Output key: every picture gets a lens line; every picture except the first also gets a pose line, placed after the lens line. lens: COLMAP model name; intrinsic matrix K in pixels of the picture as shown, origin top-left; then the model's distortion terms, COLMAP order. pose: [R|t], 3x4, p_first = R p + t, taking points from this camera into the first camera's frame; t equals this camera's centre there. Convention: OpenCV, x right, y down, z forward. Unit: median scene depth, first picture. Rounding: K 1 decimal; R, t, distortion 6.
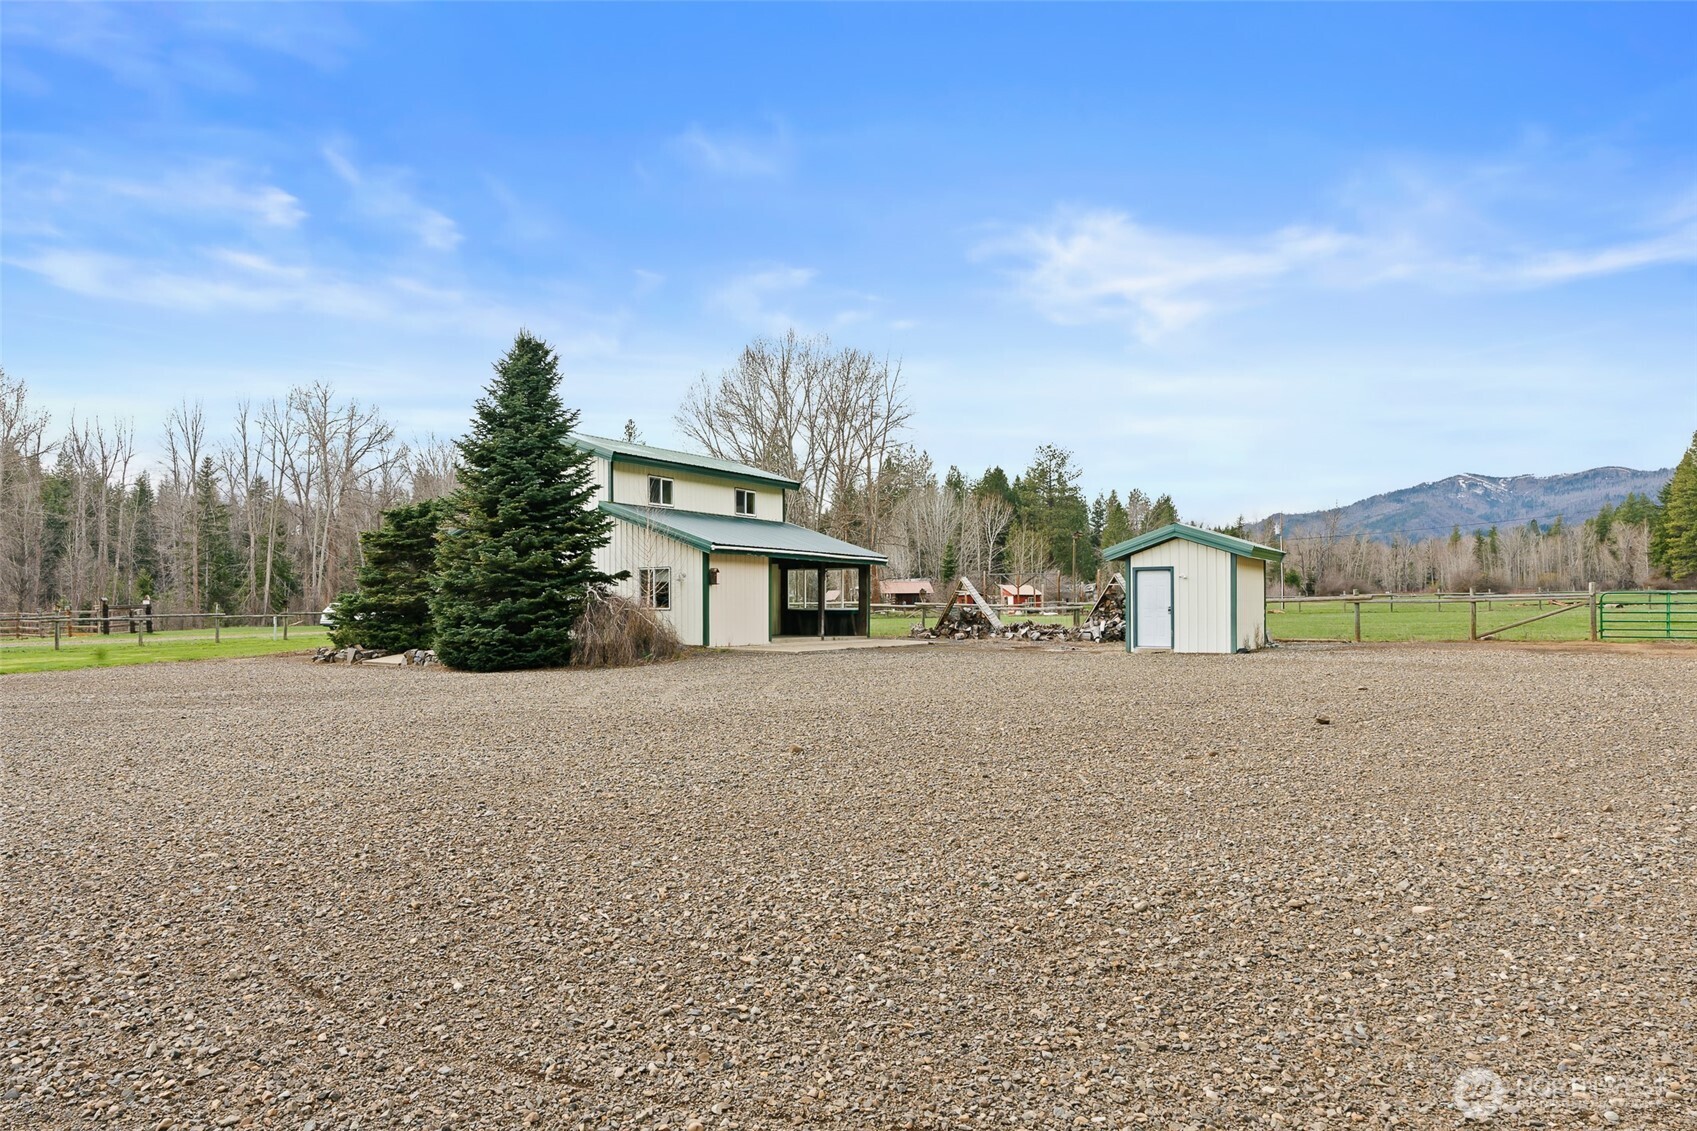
lens RADIAL K [[1195.9, 0, 792.3], [0, 1195.9, 566.0], [0, 0, 1]] dist [0.077087, -0.041406]
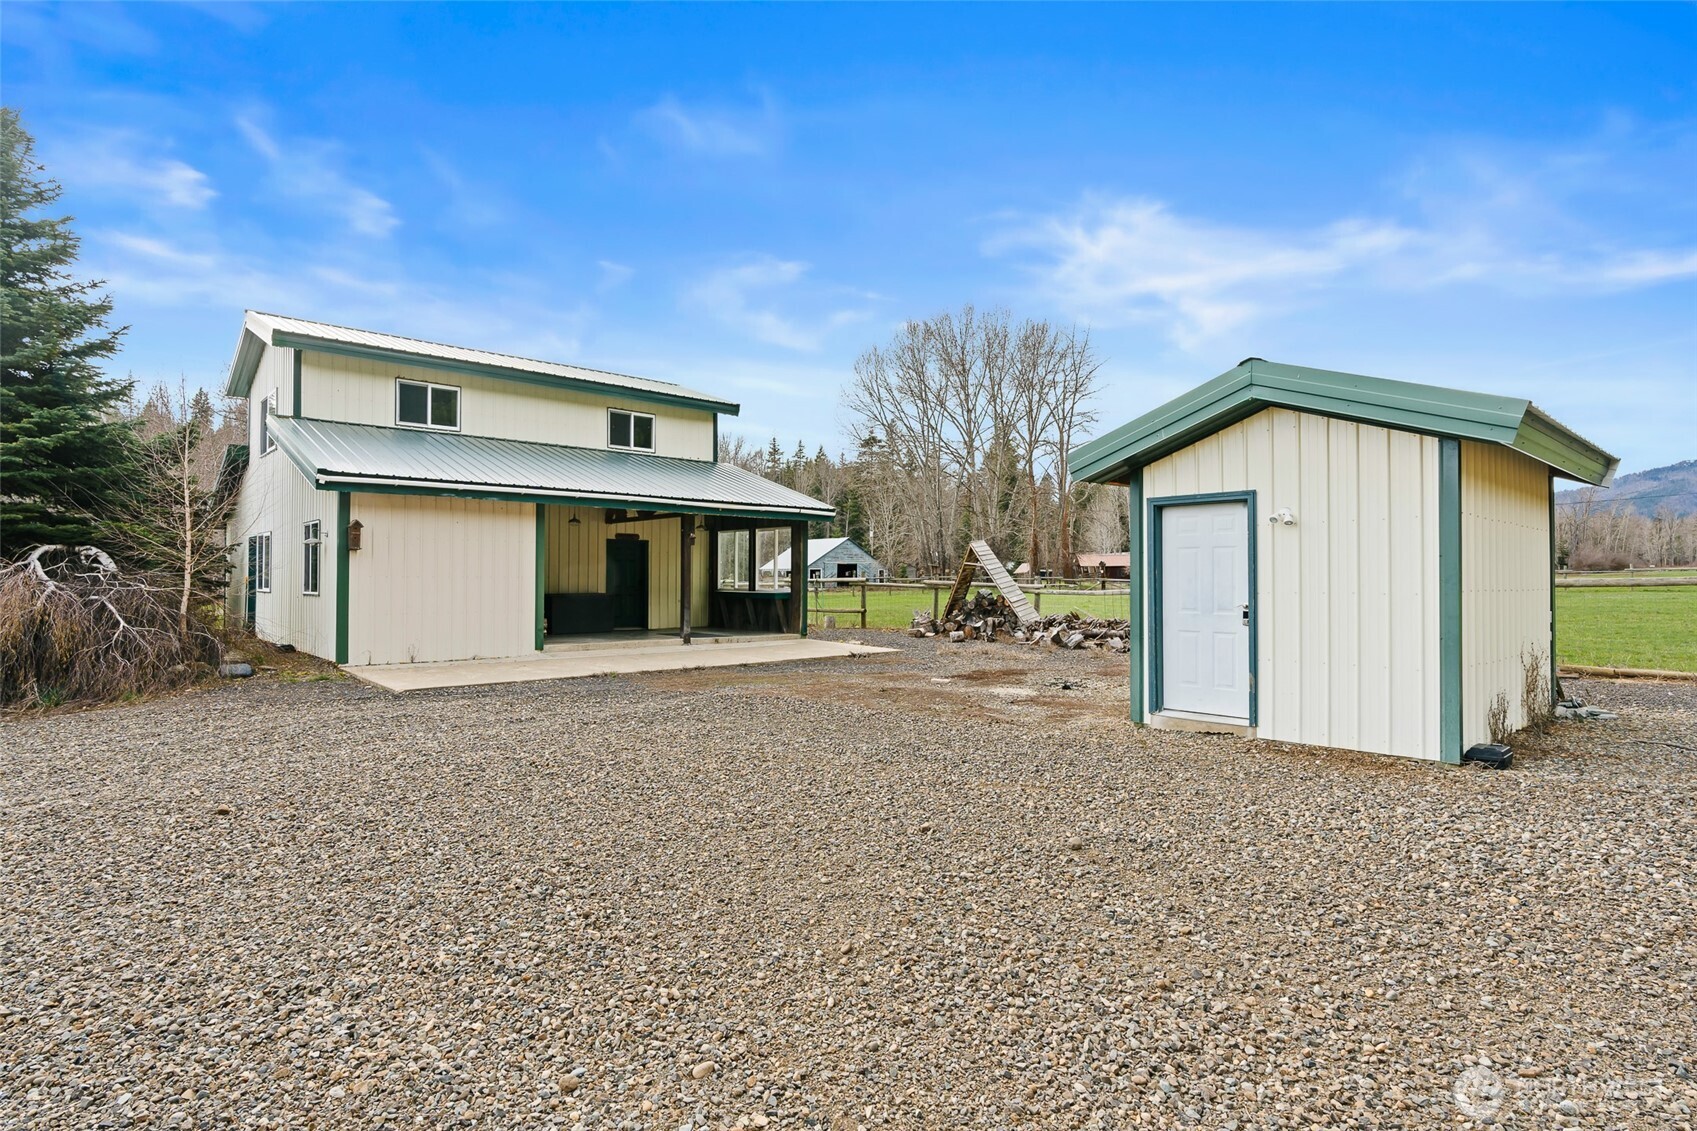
lens RADIAL K [[870.3, 0, 843.0], [0, 870.3, 555.6], [0, 0, 1]] dist [0.003302, 0.000862]
pose [[0.961930, -0.001150, -0.273292, 0.202866], [0.004228, 0.999934, 0.010676, 0.011990], [0.273262, -0.011425, 0.961872, 0.544641]]
